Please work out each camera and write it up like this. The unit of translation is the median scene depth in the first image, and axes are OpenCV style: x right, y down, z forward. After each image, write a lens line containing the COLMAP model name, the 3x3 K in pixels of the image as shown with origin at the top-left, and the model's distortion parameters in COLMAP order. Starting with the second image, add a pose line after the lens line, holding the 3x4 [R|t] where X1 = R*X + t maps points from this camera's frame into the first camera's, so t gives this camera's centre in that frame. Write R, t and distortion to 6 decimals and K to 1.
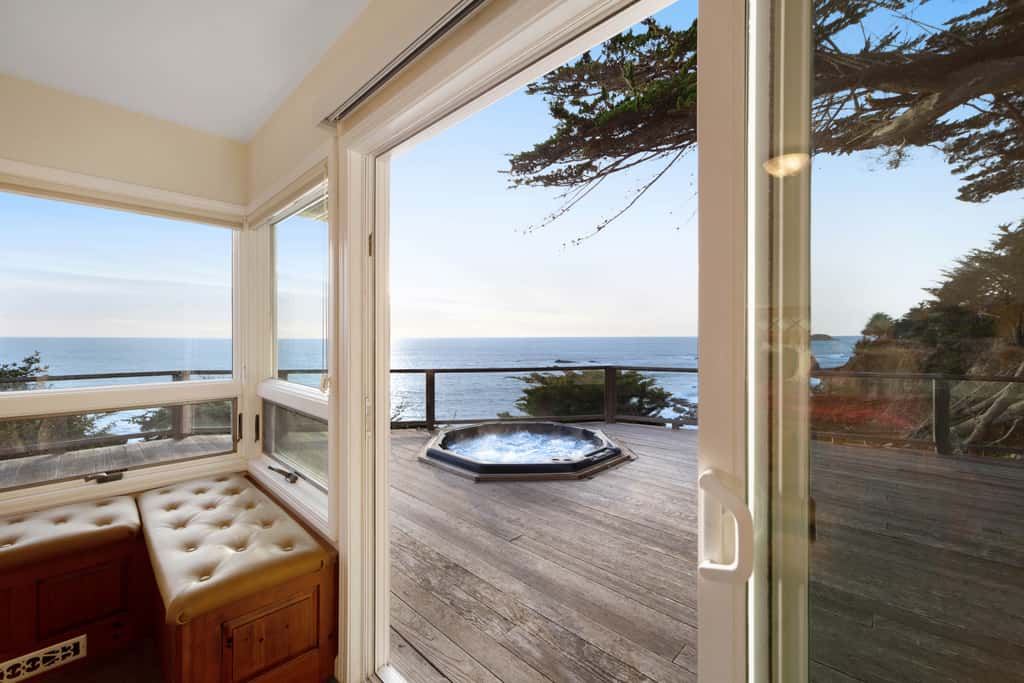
lens RADIAL K [[417.1, 0, 507.3], [0, 417.1, 342.2], [0, 0, 1]] dist [-0.007031, 0.000410]
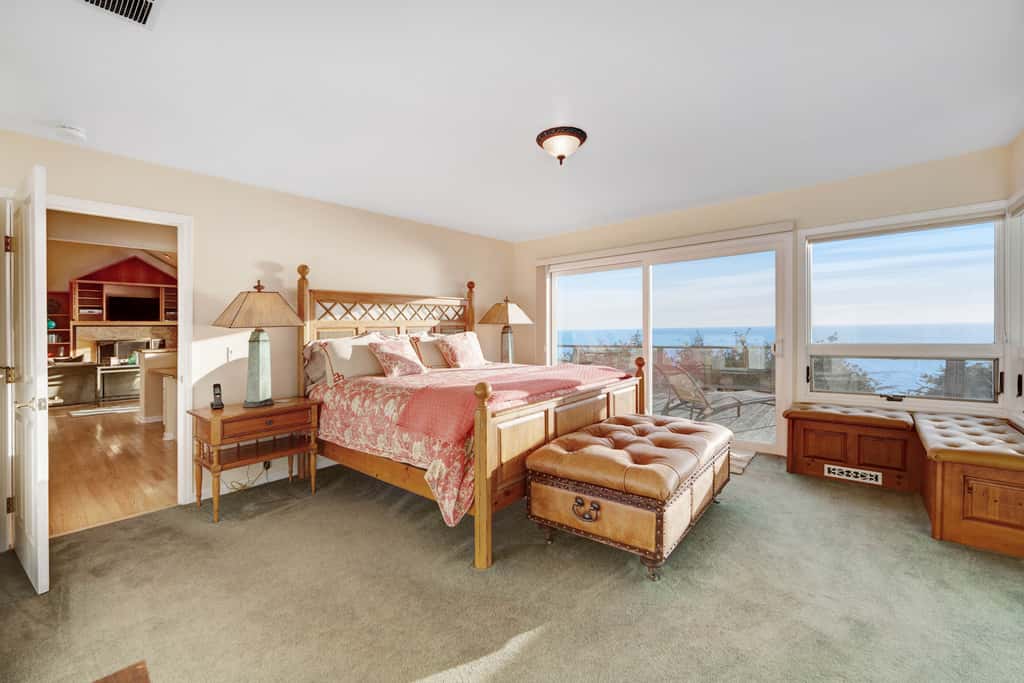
lens RADIAL K [[417.1, 0, 509.7], [0, 417.1, 336.3], [0, 0, 1]] dist [-0.007031, 0.000410]
pose [[0.071842, 0.014016, -0.997318, 0.608155], [0.000216, 0.999901, 0.014068, 0.070358], [0.997416, -0.001226, 0.071832, -0.689575]]
